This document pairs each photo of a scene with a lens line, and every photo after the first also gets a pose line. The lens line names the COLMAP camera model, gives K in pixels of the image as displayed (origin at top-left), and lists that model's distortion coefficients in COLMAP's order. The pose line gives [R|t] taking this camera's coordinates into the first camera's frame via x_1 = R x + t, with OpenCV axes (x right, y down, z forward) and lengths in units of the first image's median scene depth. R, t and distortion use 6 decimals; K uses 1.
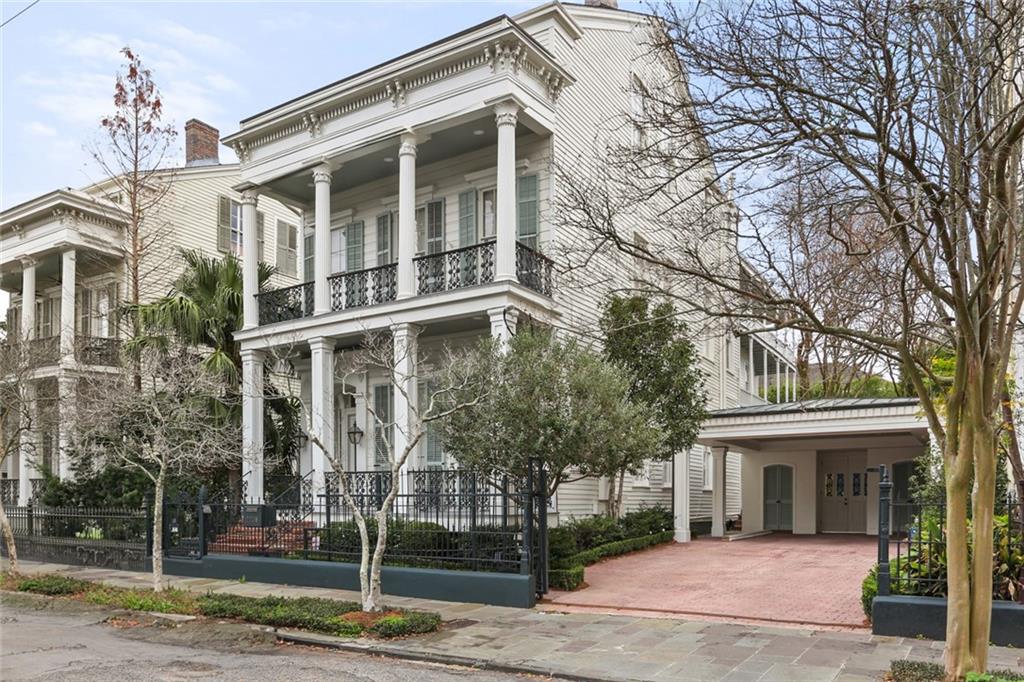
lens RADIAL K [[737.7, 0, 512.0], [0, 737.7, 341.0], [0, 0, 1]] dist [-0.001274, 0.000407]
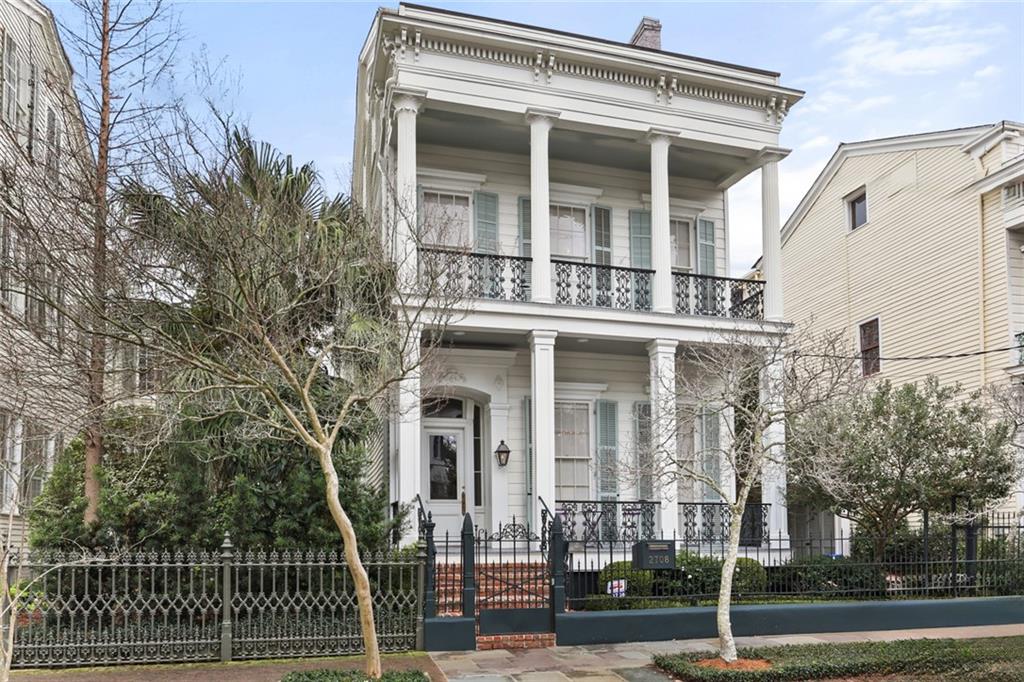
lens RADIAL K [[689.3, 0, 513.7], [0, 689.3, 392.3], [0, 0, 1]] dist [-0.035703, -0.000716]
pose [[0.687415, 0.144746, 0.711694, -0.802078], [-0.148057, 0.987289, -0.057791, 0.107858], [-0.711013, -0.065645, 0.700108, 0.499763]]
